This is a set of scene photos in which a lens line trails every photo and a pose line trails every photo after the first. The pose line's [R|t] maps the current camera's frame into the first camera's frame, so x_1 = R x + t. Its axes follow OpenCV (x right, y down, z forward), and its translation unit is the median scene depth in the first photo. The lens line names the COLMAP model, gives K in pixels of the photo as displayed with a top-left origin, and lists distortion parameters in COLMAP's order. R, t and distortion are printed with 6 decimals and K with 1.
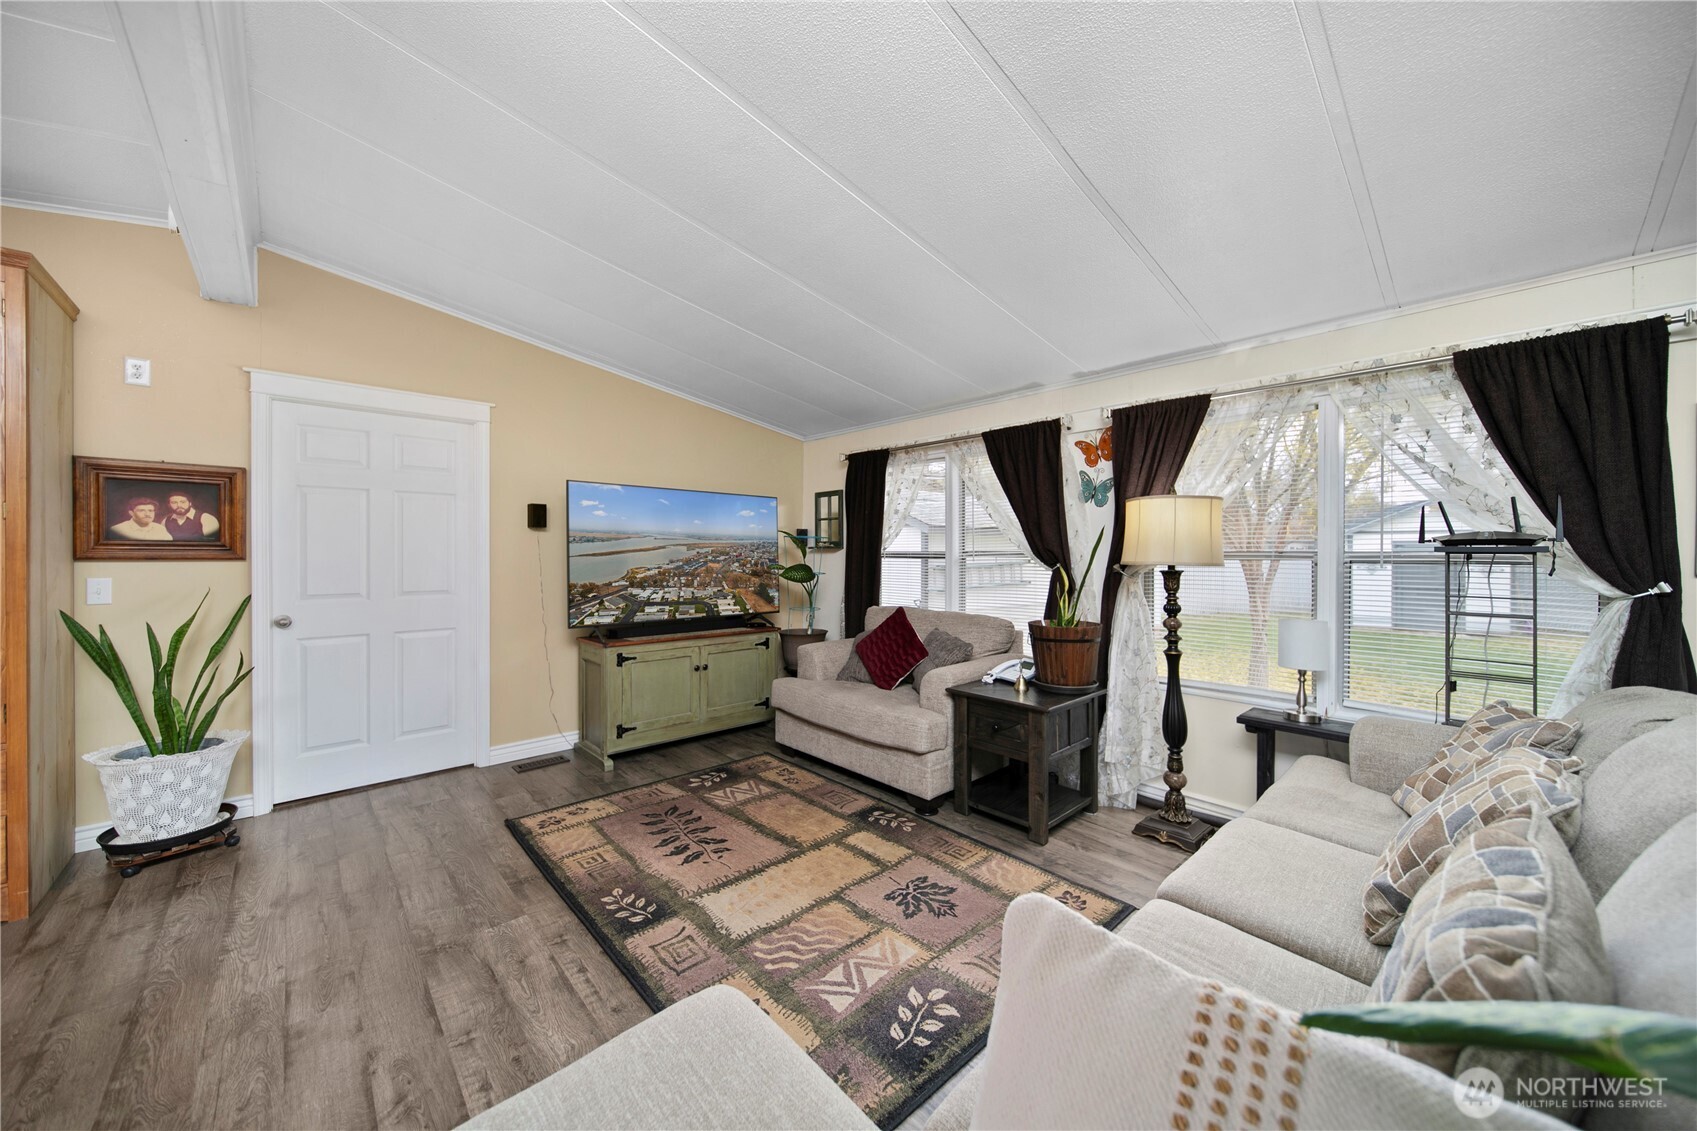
lens RADIAL K [[601.1, 0, 851.3], [0, 601.1, 556.4], [0, 0, 1]] dist [-0.001992, -0.000098]
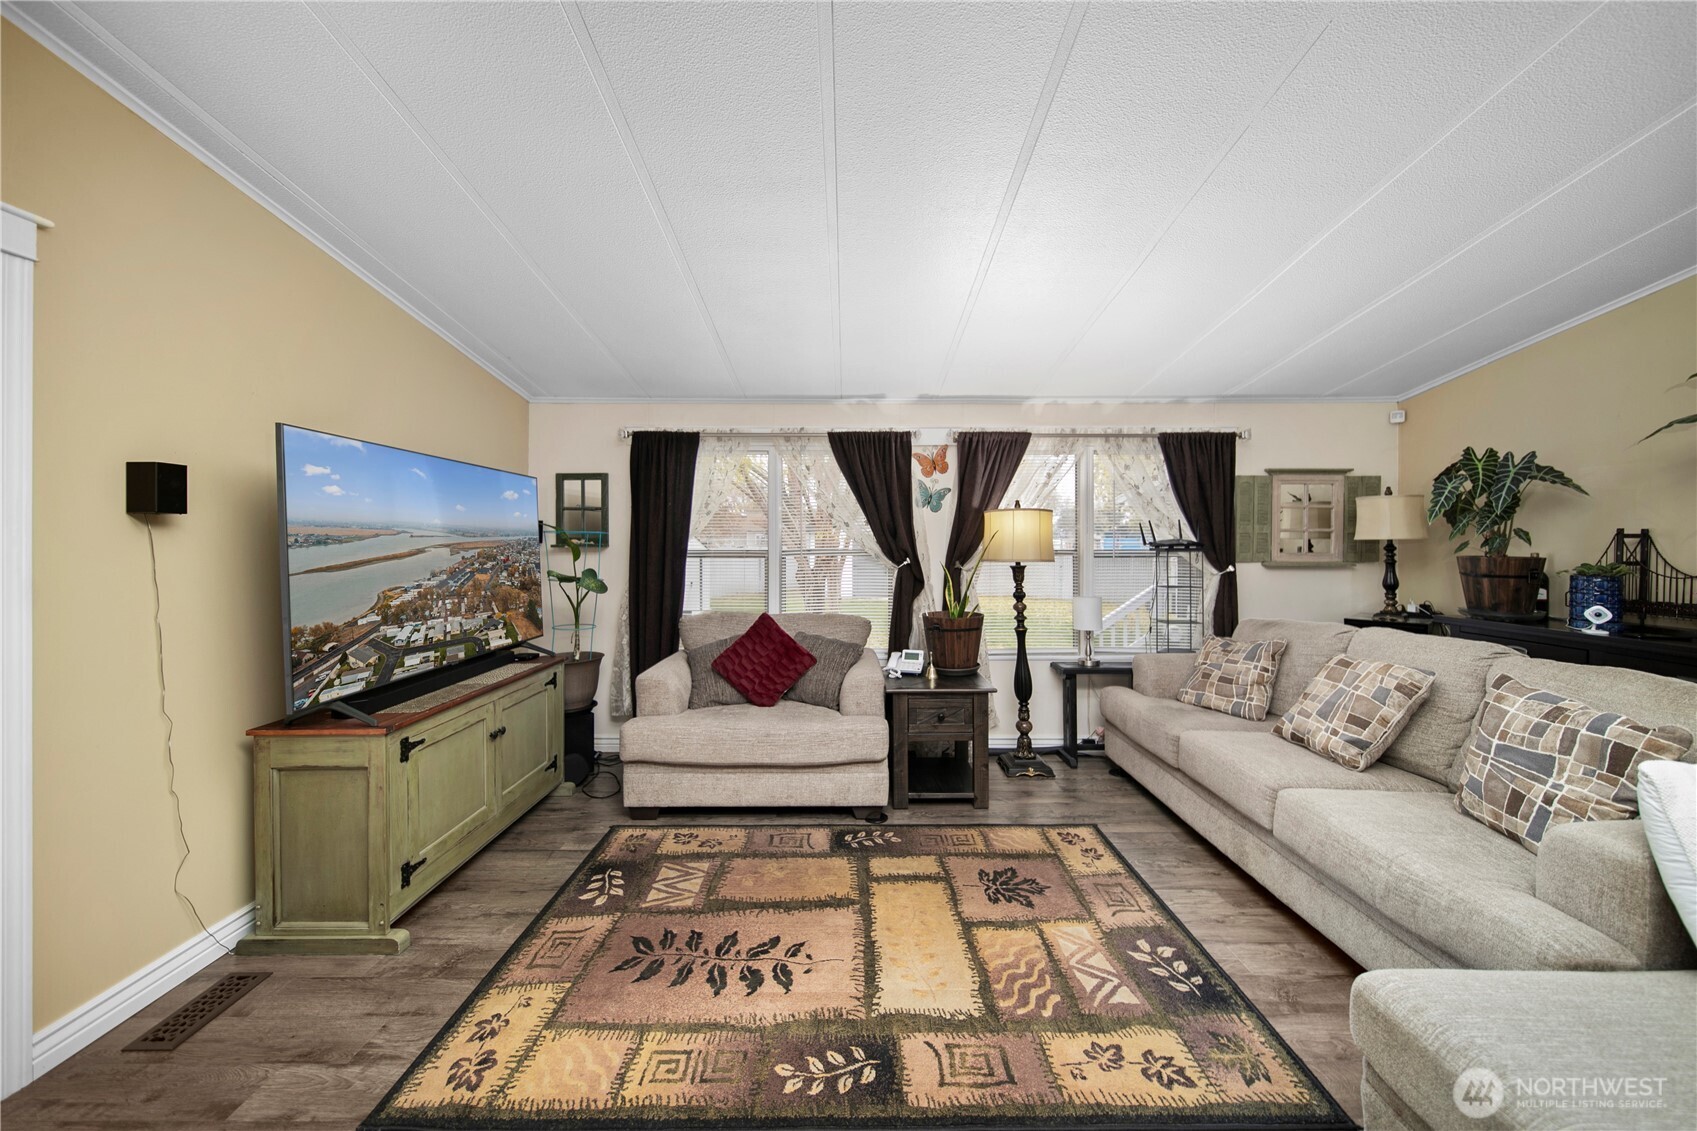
lens RADIAL K [[603.8, 0, 846.7], [0, 603.8, 542.3], [0, 0, 1]] dist [-0.001803, -0.000077]
pose [[0.680288, -0.004832, 0.732929, -0.665258], [0.006474, 0.999979, 0.000584, -0.029832], [-0.732916, 0.004348, 0.680305, 0.382856]]
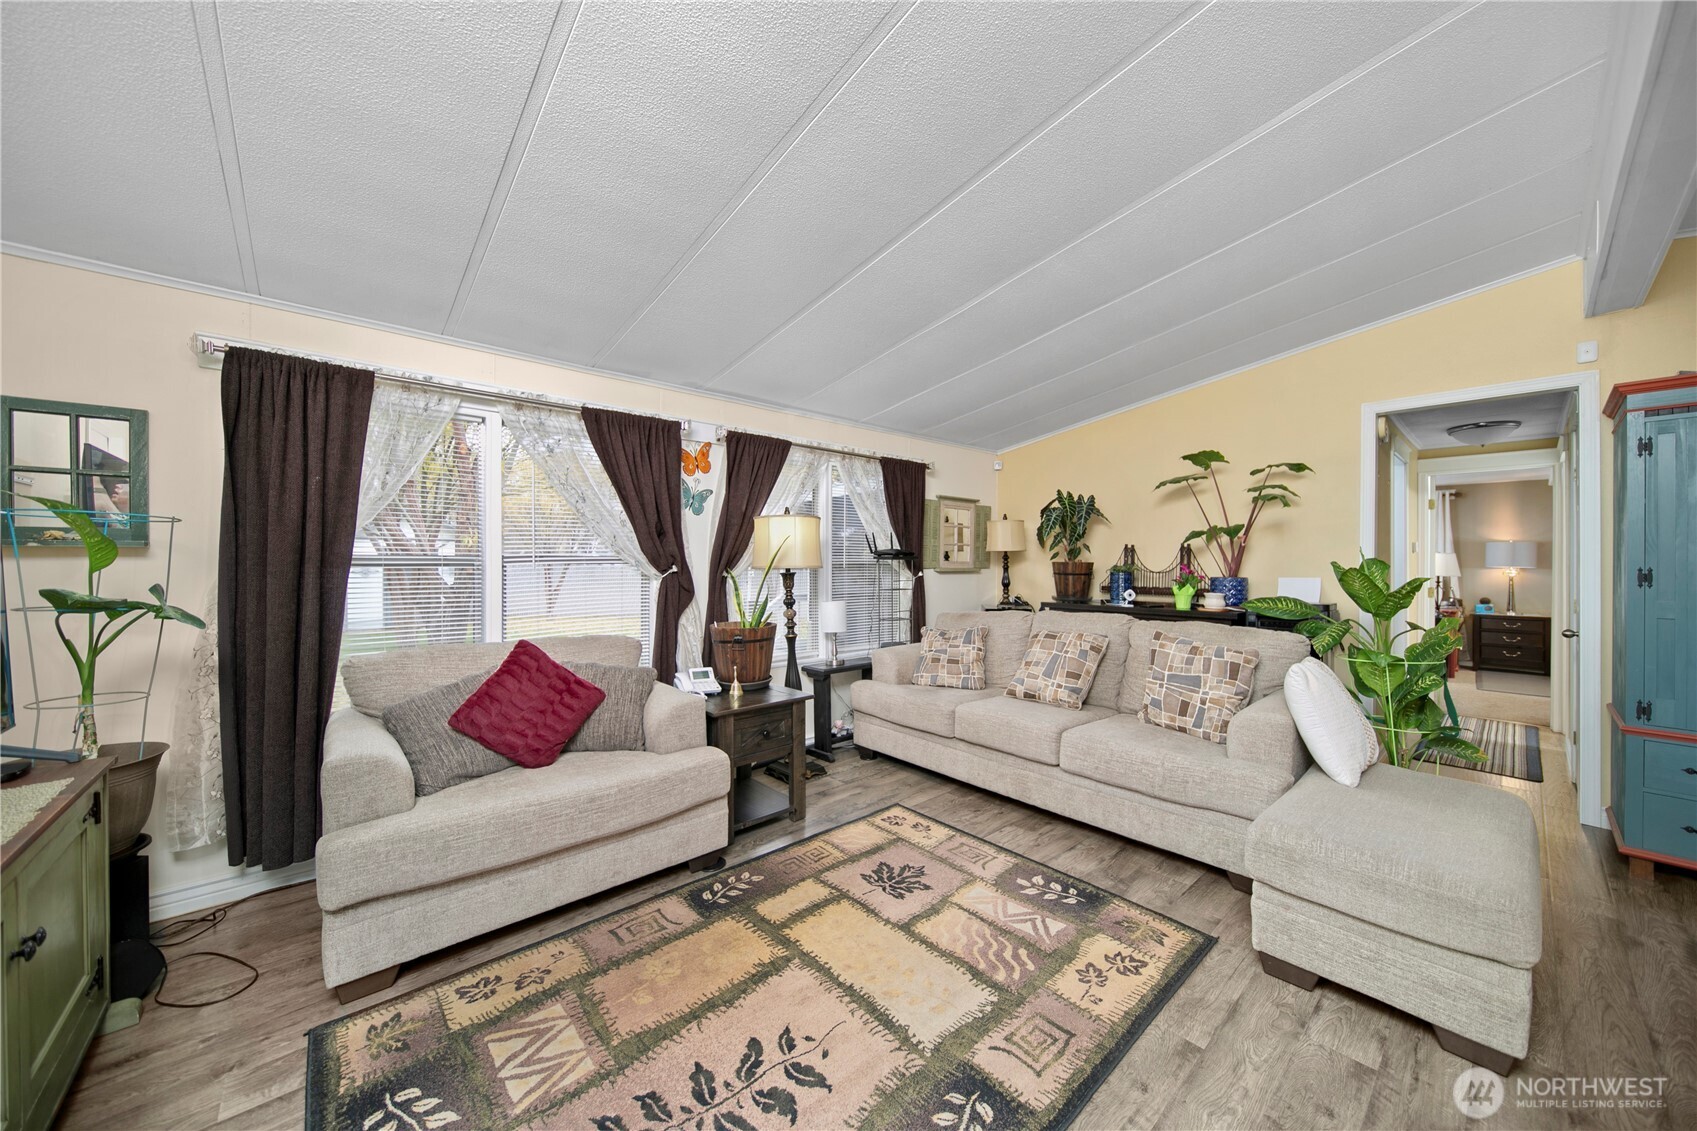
lens RADIAL K [[597.0, 0, 848.5], [0, 597.0, 565.5], [0, 0, 1]] dist [-0.001023, -0.000212]
pose [[0.023739, -0.010677, 0.999661, -0.743905], [0.001829, 0.999942, 0.010636, -0.004957], [-0.999717, 0.001576, 0.023757, 0.833252]]
